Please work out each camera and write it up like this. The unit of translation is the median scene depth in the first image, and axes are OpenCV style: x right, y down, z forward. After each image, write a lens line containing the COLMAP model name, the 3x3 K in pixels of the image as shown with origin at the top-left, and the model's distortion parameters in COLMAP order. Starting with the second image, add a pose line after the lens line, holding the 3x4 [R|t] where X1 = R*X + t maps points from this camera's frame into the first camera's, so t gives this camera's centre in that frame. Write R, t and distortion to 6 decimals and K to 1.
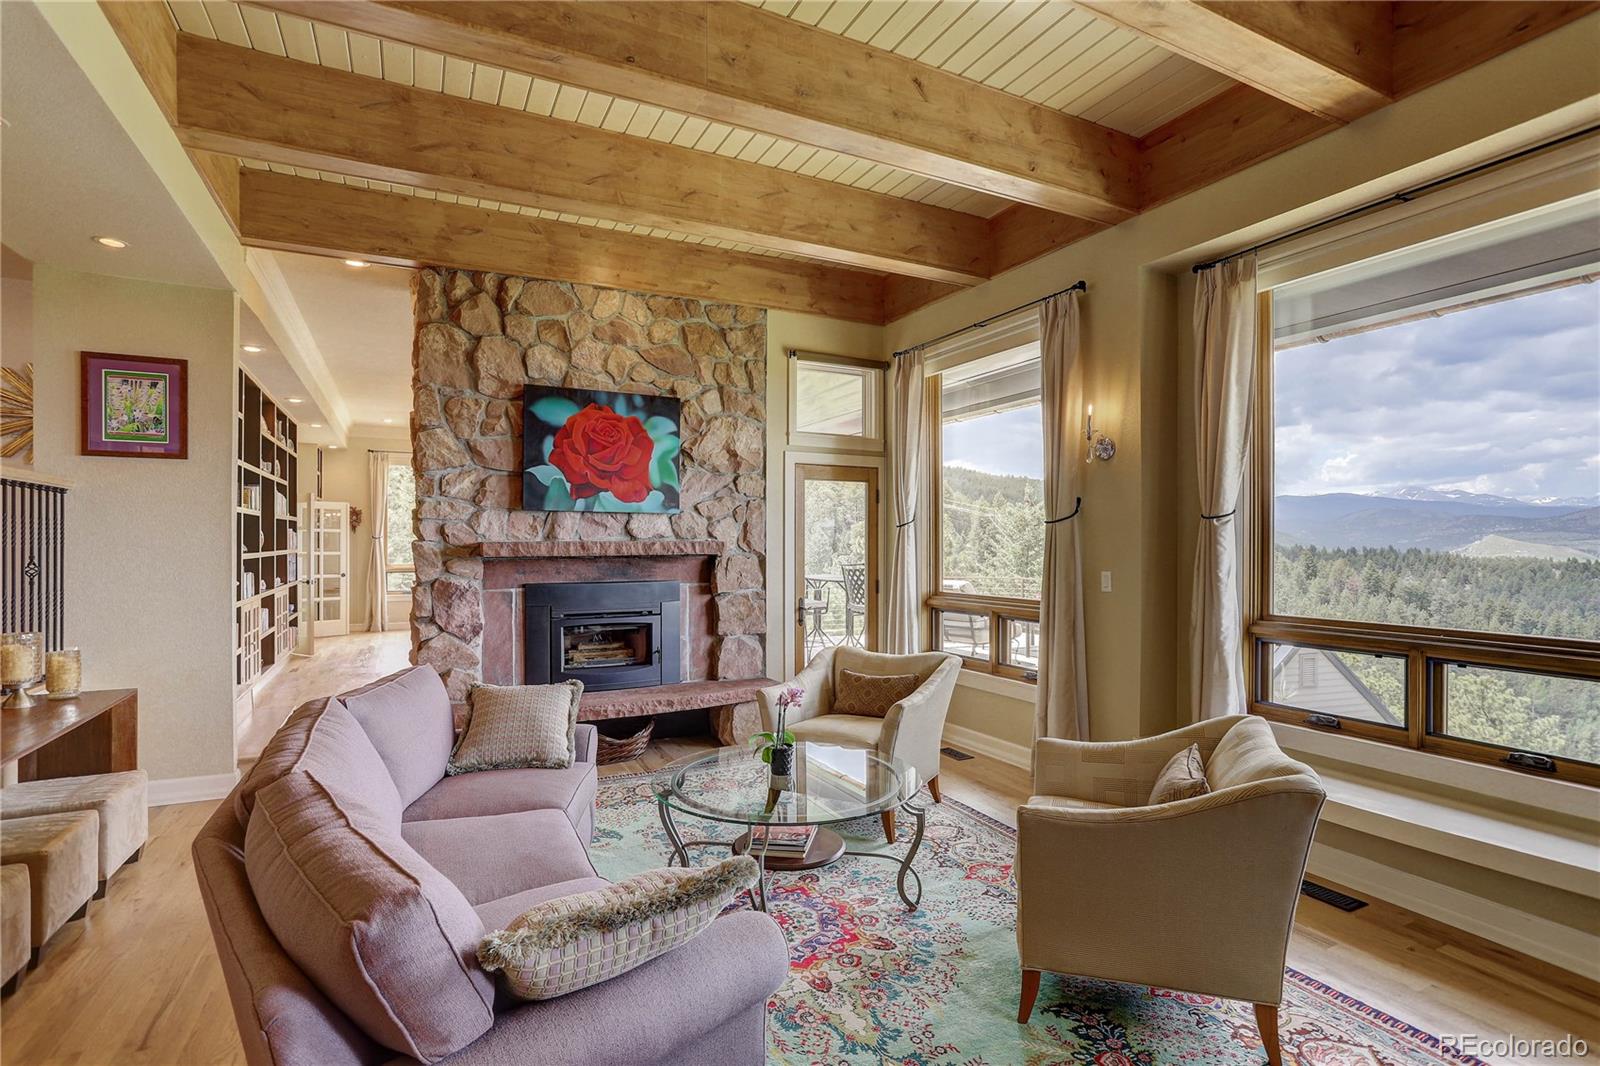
lens RADIAL K [[766.2, 0, 768.1], [0, 766.2, 537.9], [0, 0, 1]] dist [-0.024707, 0.001673]
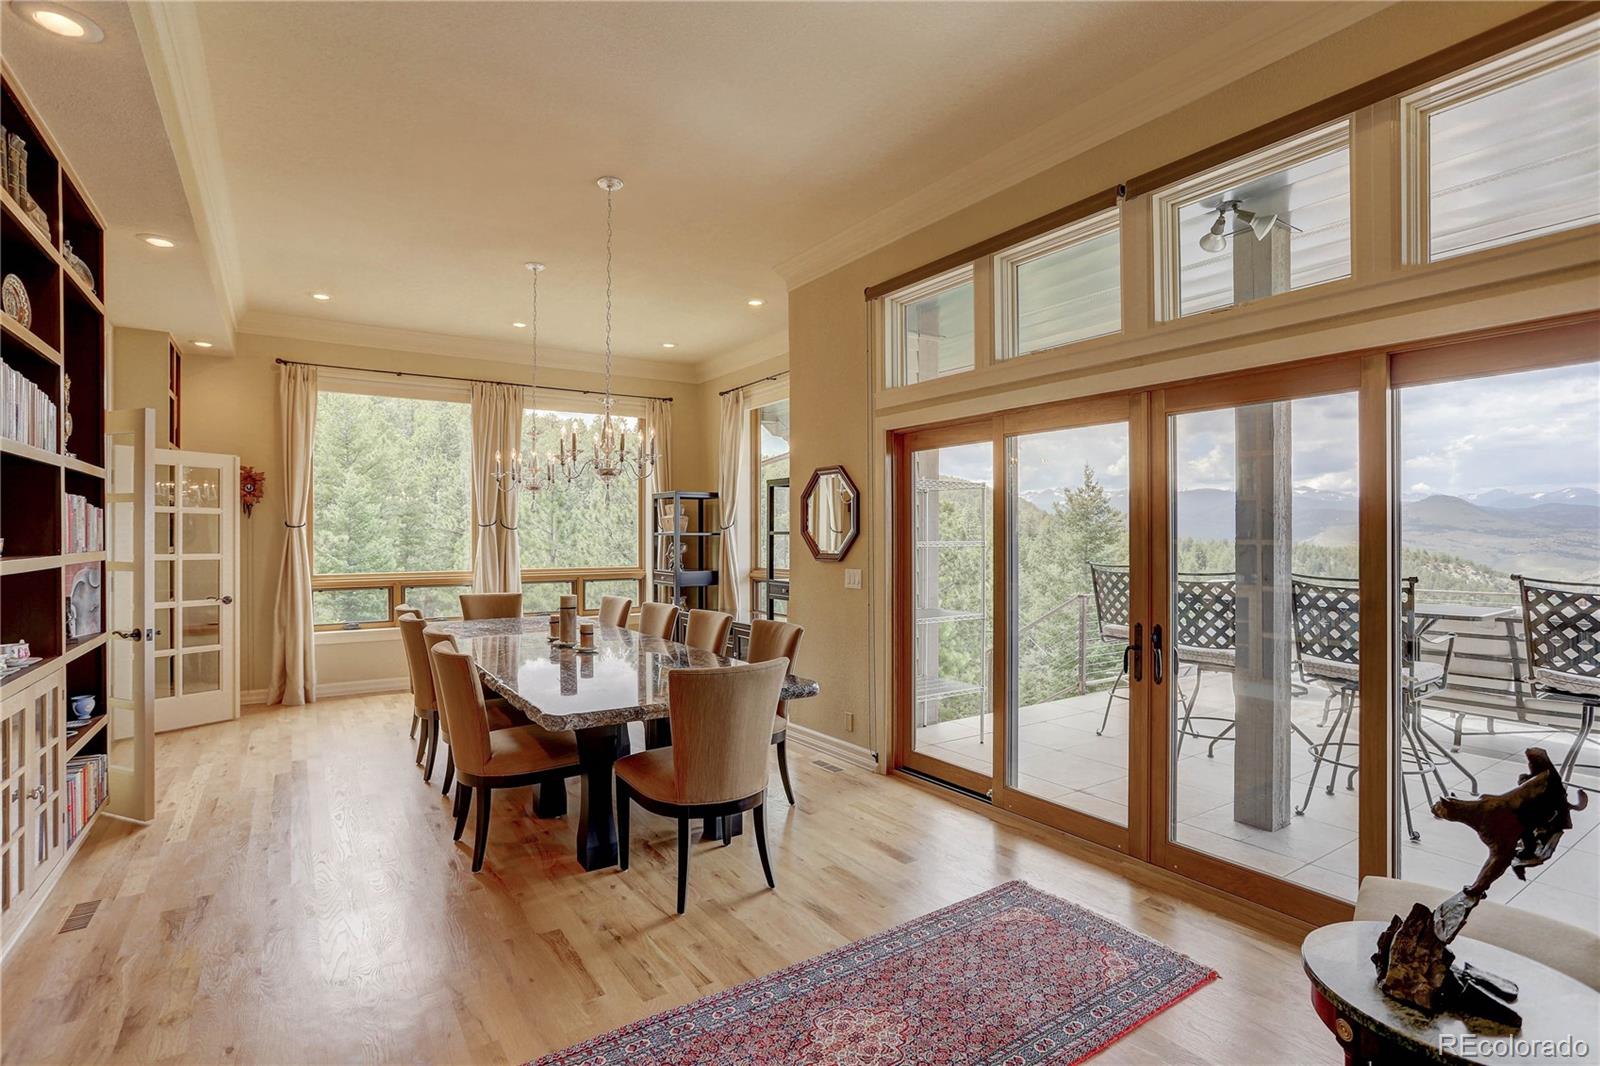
lens RADIAL K [[766.2, 0, 802.4], [0, 766.2, 530.9], [0, 0, 1]] dist [-0.024707, 0.001673]
pose [[0.988342, -0.005459, 0.152153, -0.257179], [0.005831, 0.999981, -0.001998, 0.006121], [-0.152140, 0.002862, 0.988355, 0.446365]]
